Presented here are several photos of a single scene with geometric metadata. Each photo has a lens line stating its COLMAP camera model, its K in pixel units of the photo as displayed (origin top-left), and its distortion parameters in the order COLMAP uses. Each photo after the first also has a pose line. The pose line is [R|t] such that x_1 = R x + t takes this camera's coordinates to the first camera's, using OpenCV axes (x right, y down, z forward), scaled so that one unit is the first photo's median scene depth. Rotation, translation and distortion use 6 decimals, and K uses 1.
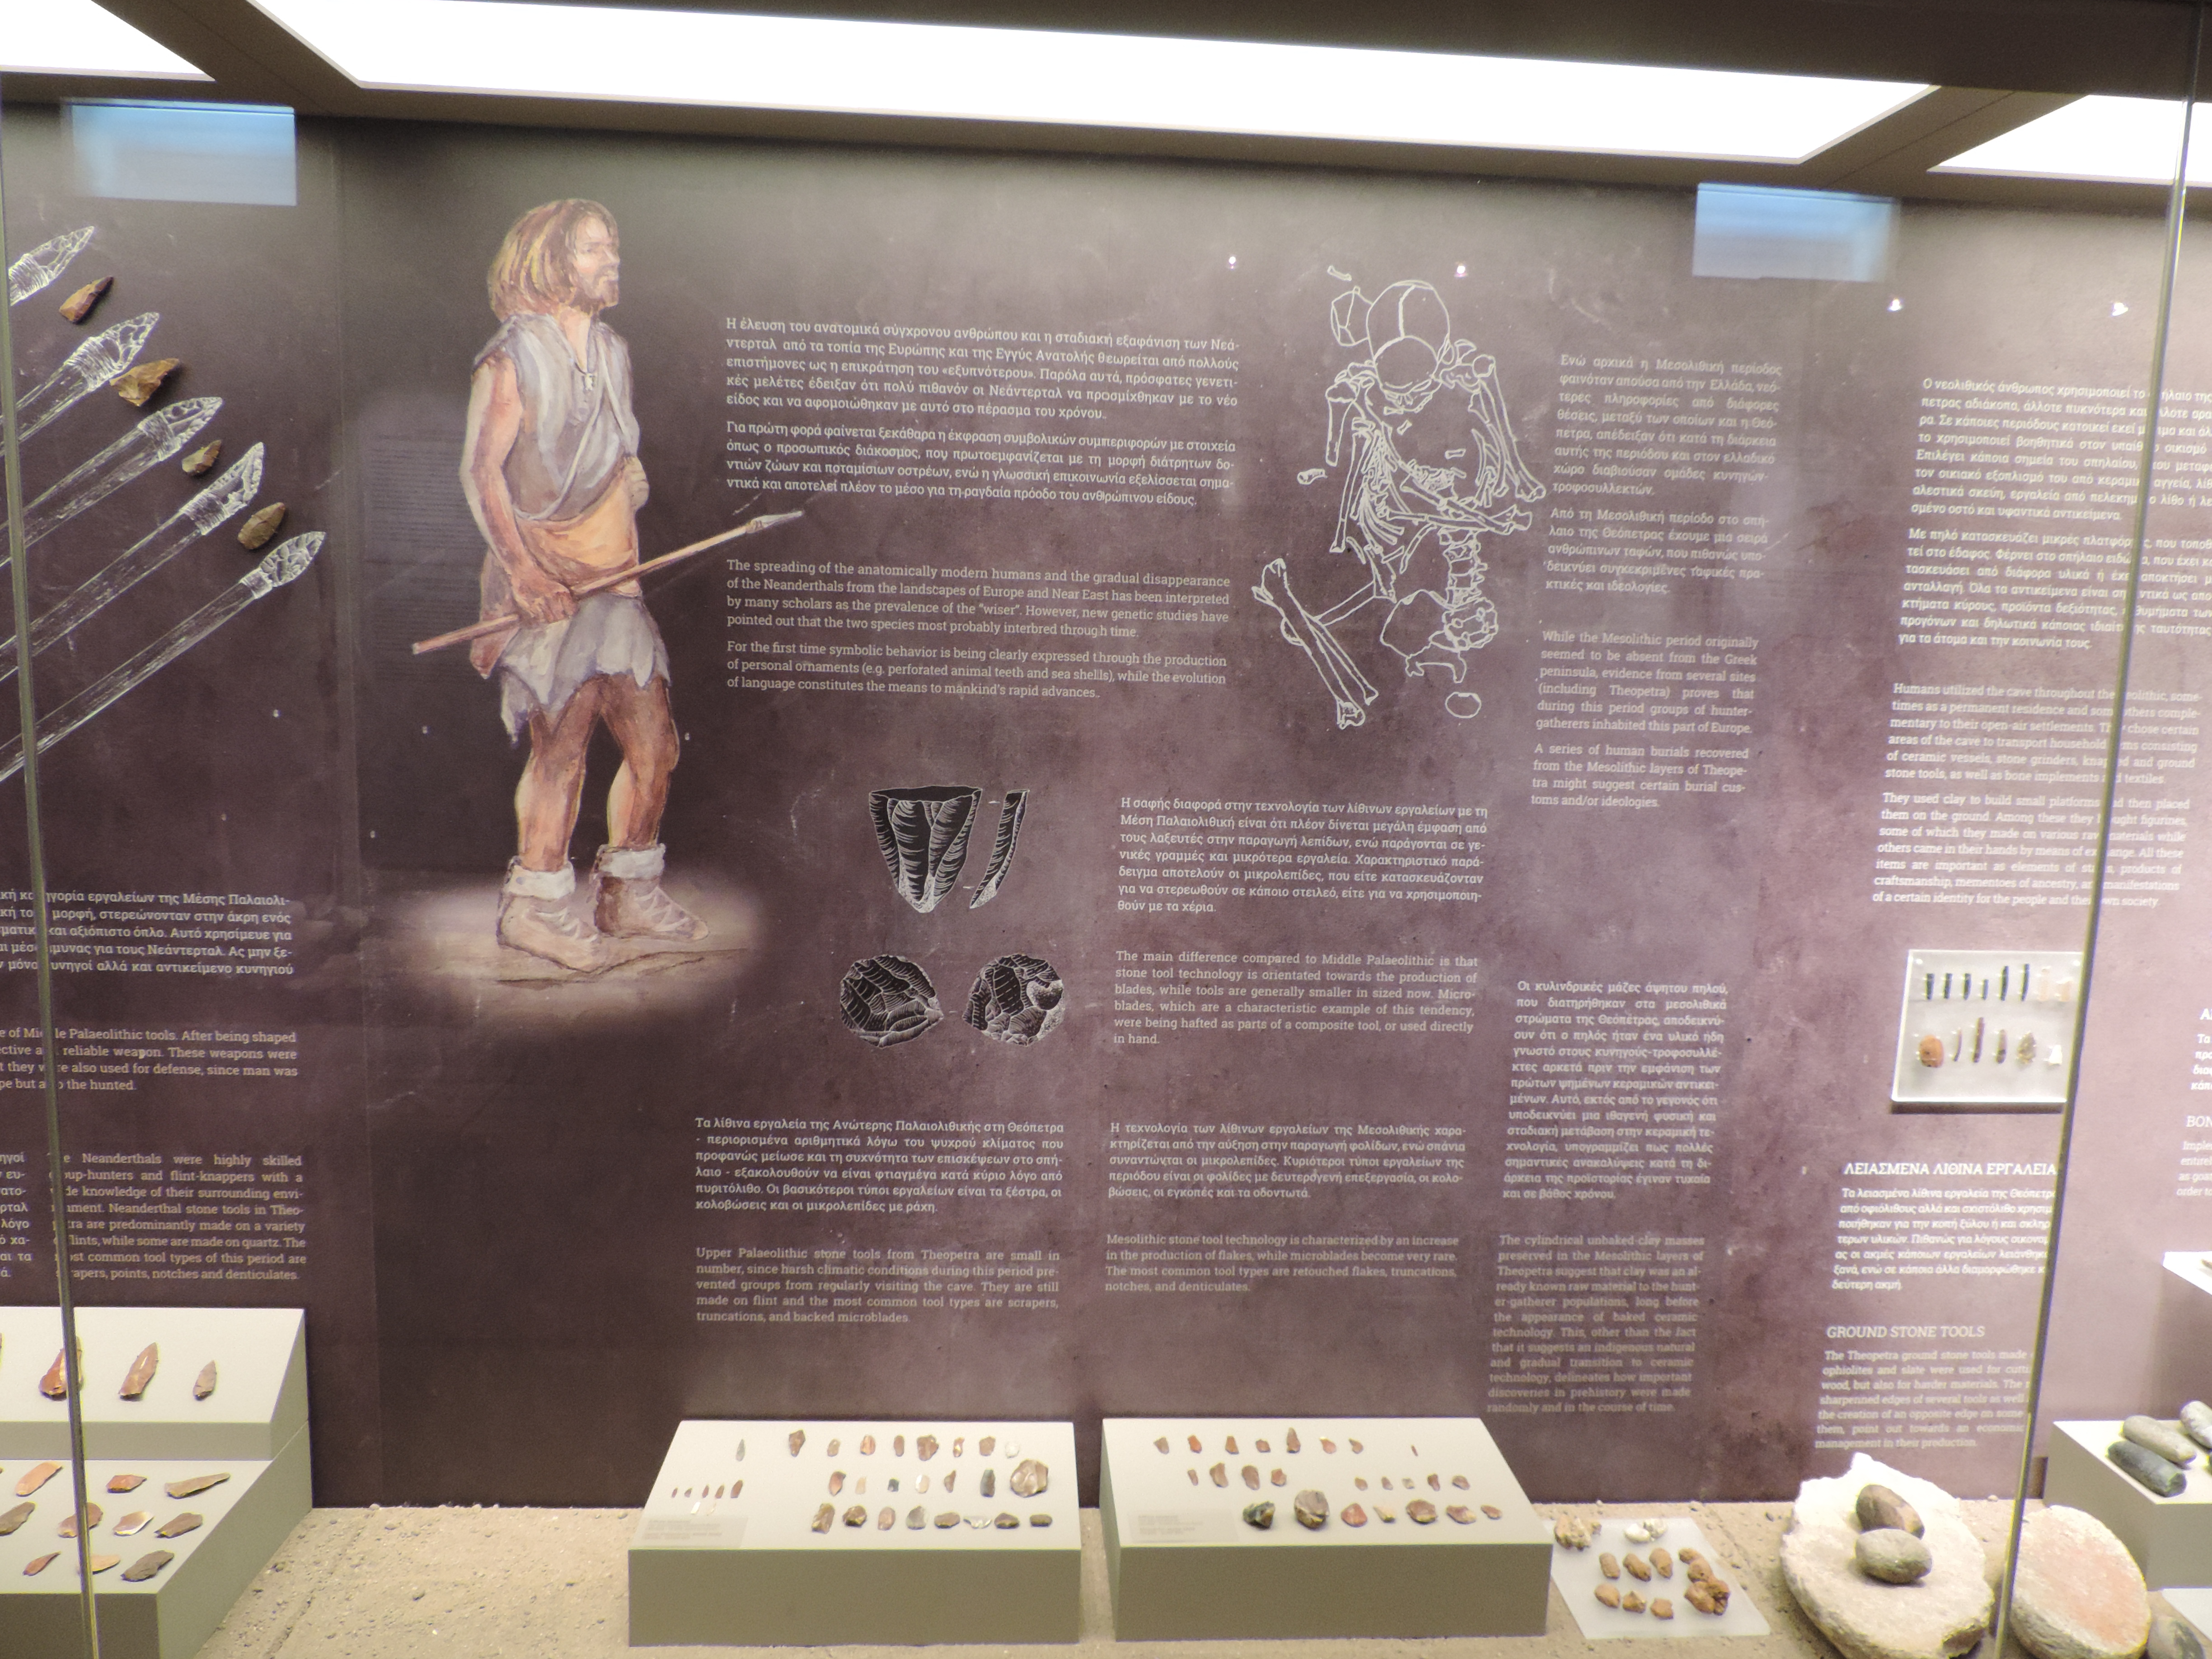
lens RADIAL K [[1573.6, 0, 1120.5], [0, 1573.6, 830.7], [0, 0, 1]] dist [-0.016793, -0.000208]
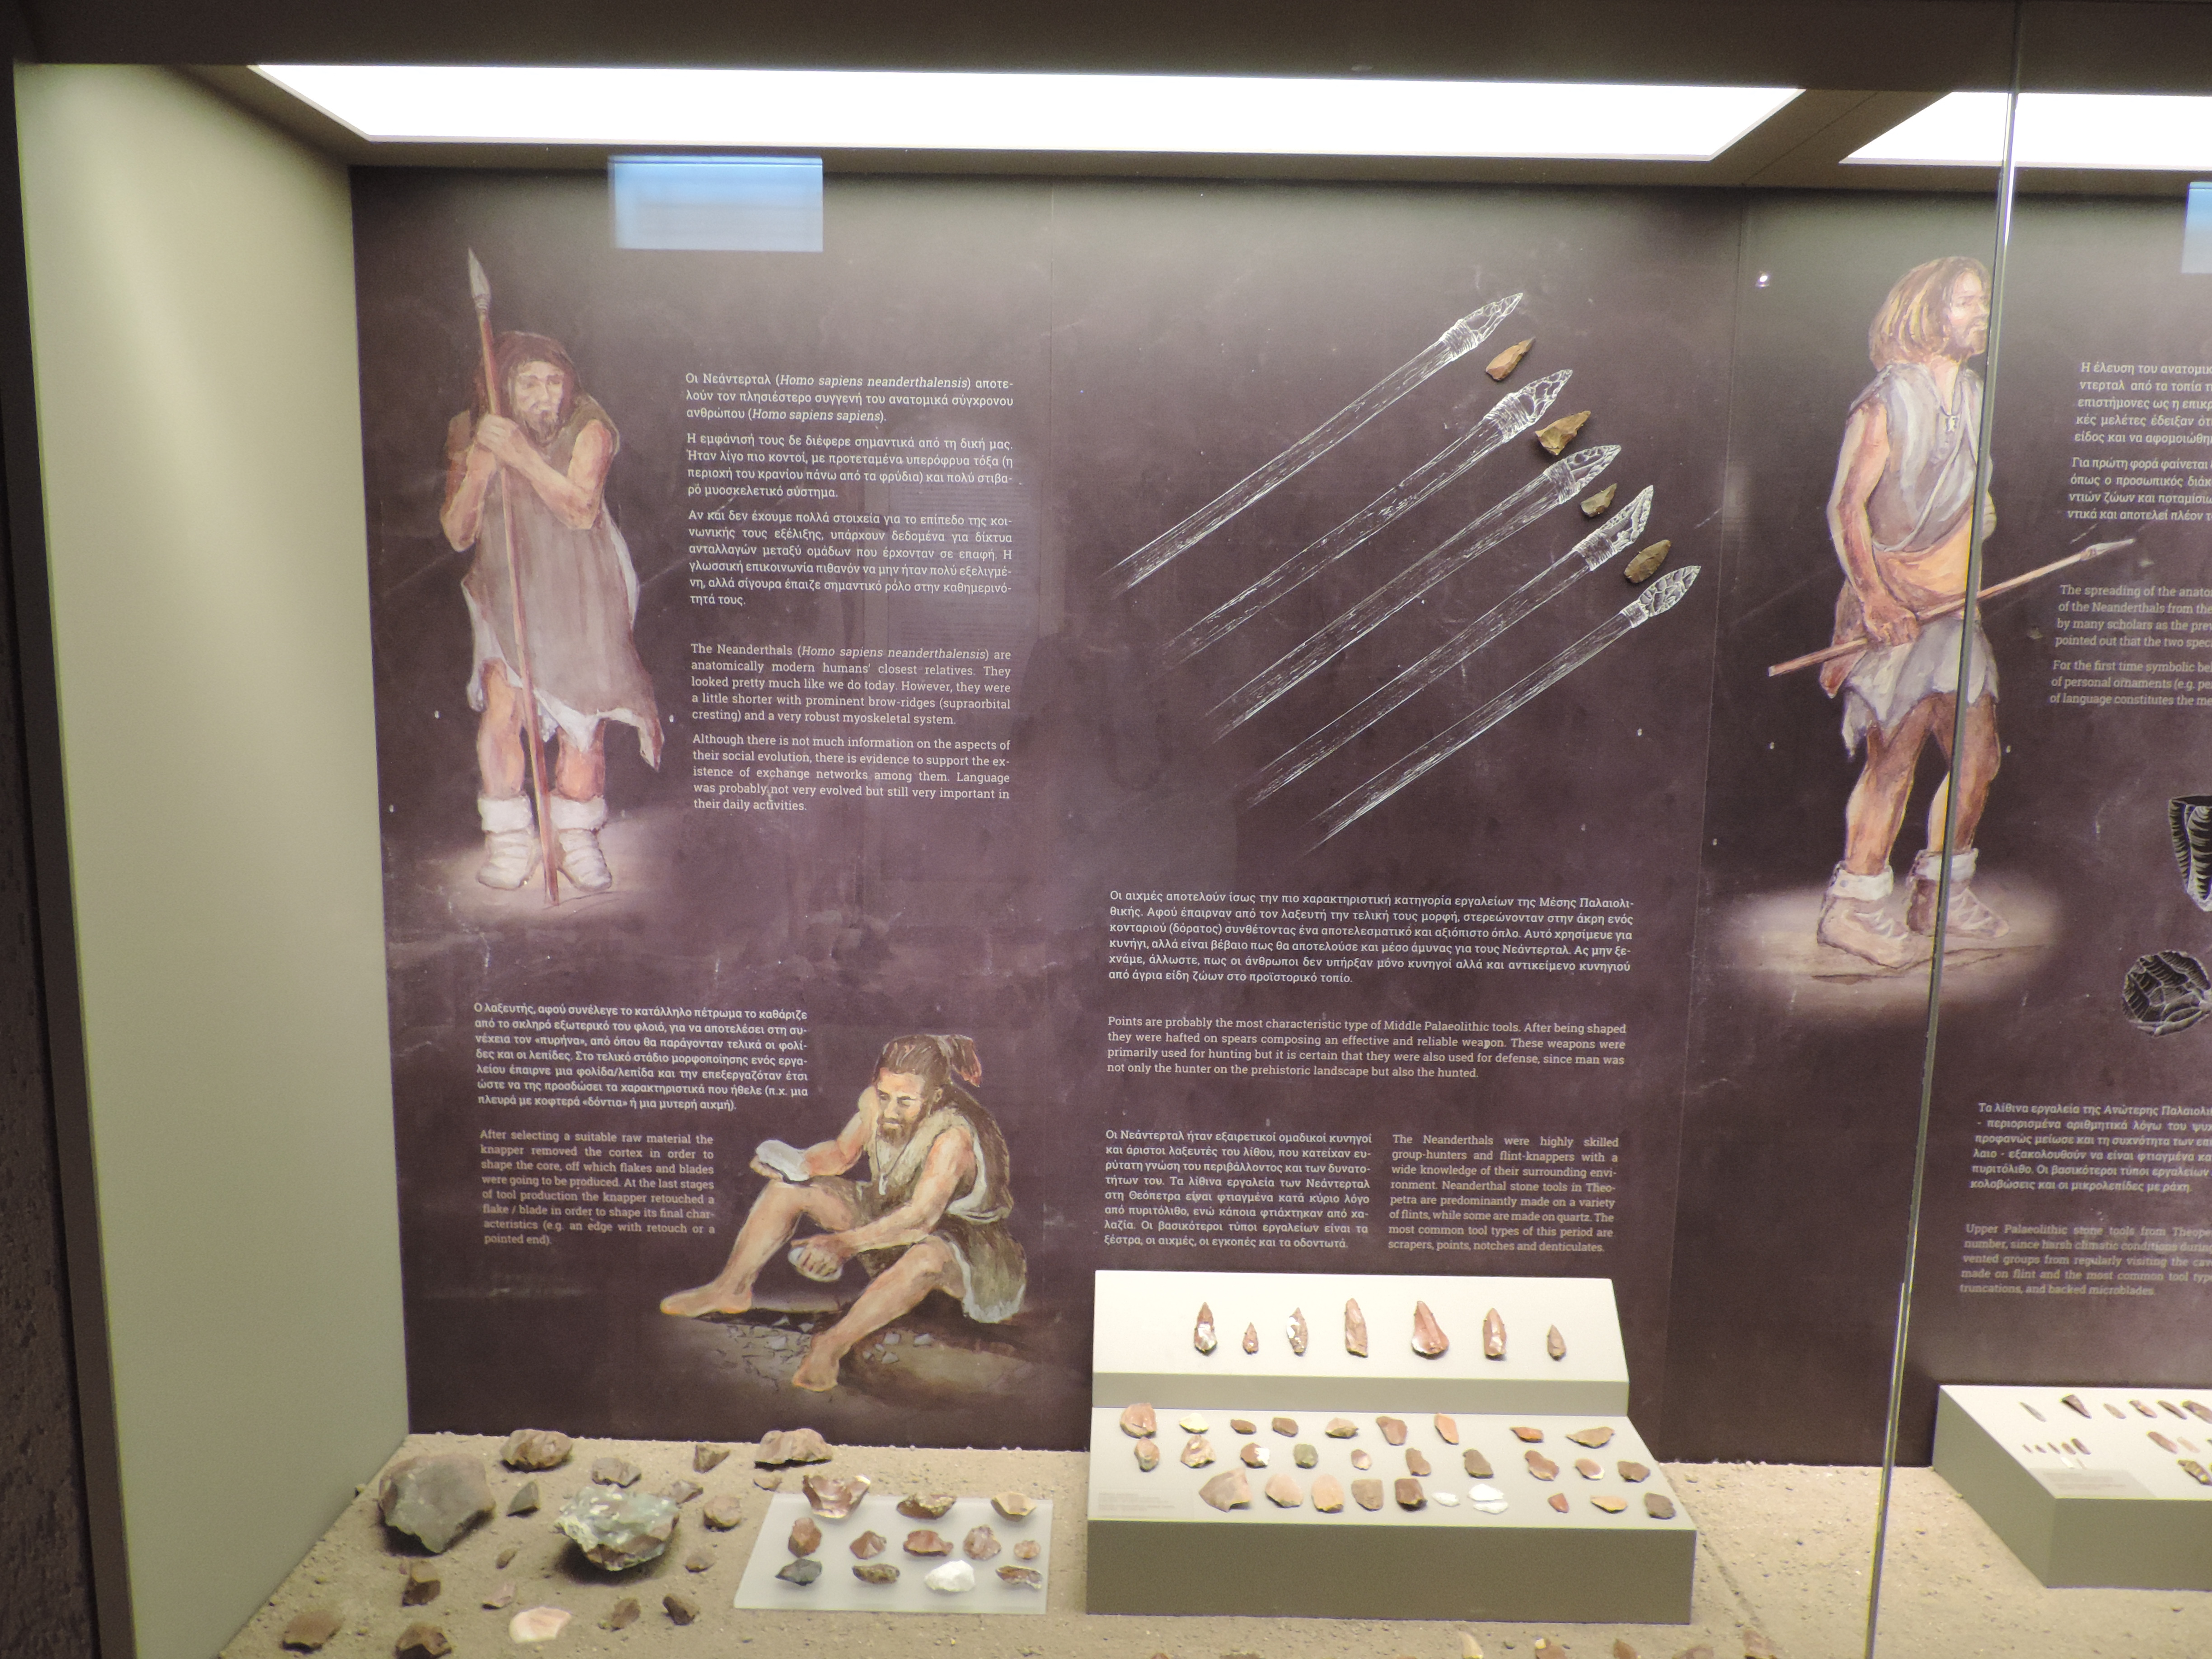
lens RADIAL K [[1573.6, 0, 1117.3], [0, 1573.6, 835.2], [0, 0, 1]] dist [-0.016793, -0.000208]
pose [[0.996887, -0.008655, -0.078370, -0.823081], [0.008451, 0.999960, -0.002935, -0.002842], [0.078392, 0.002263, 0.996920, -0.123652]]
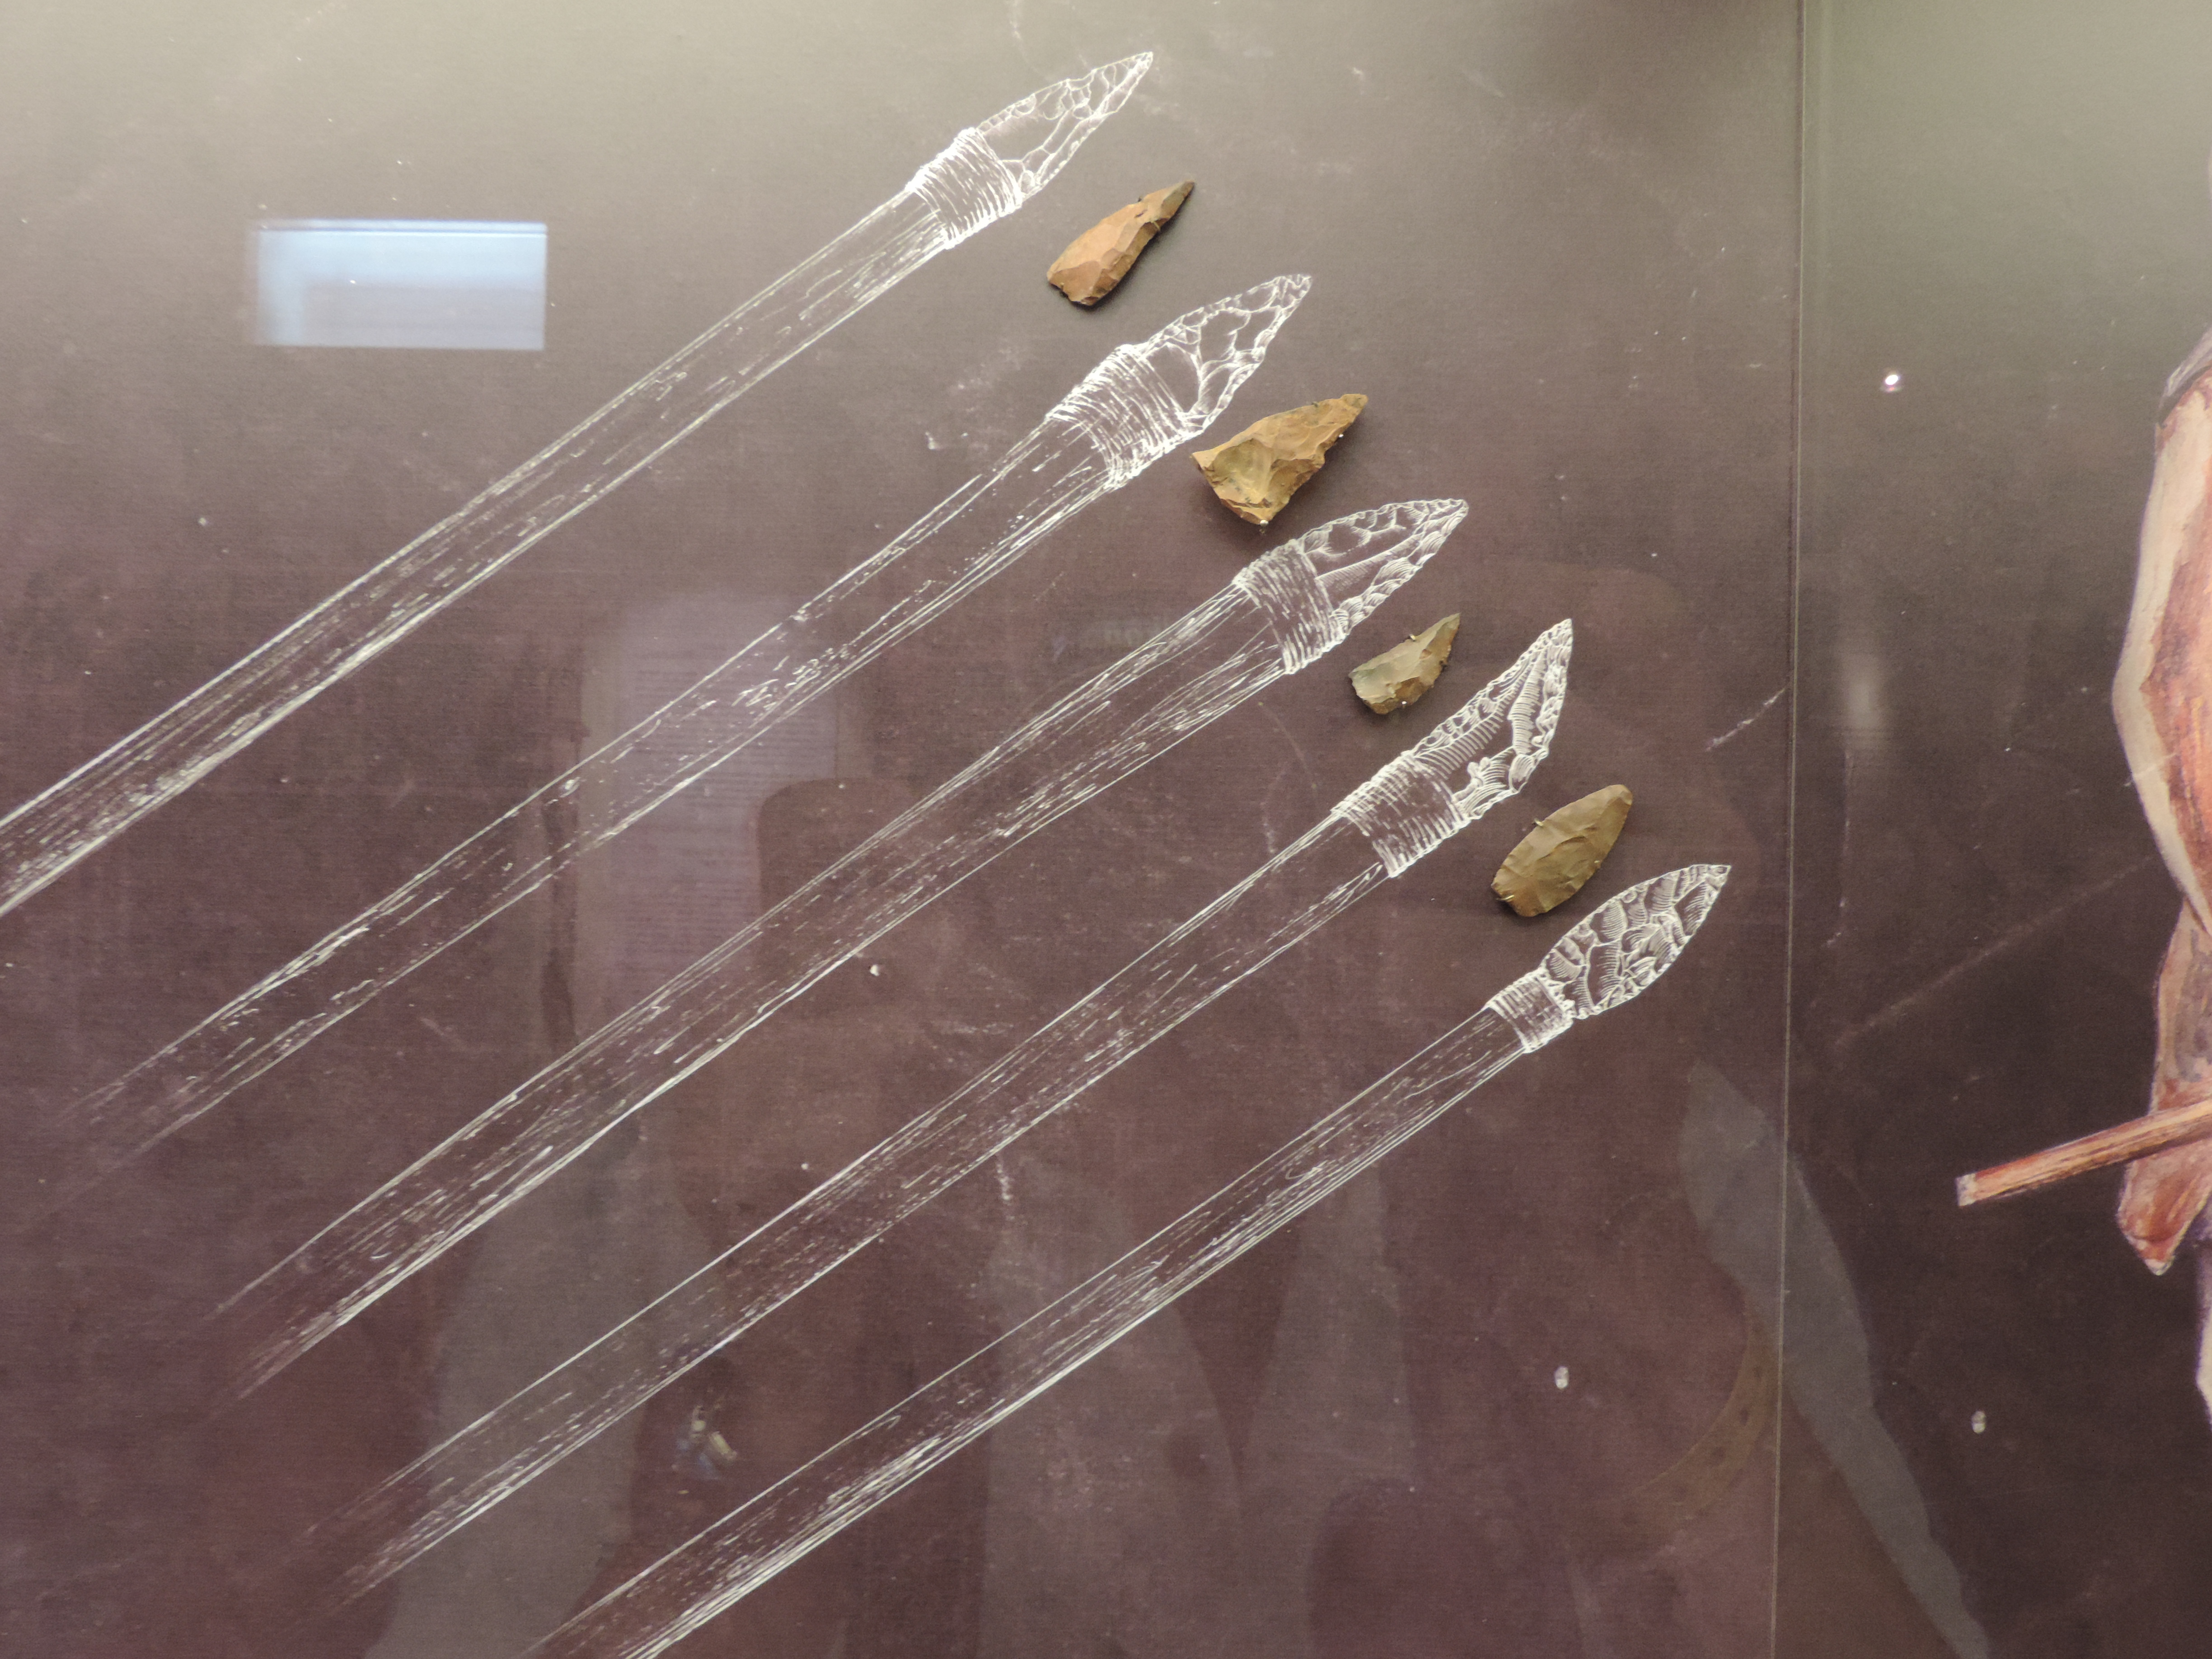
lens RADIAL K [[1907.9, 0, 1113.2], [0, 1907.9, 832.6], [0, 0, 1]] dist [-0.026465, 0.005808]
pose [[0.995999, -0.014910, -0.088108, -0.603506], [0.001837, 0.989189, -0.146634, -0.134081], [0.089342, 0.145885, 0.985259, 0.559023]]
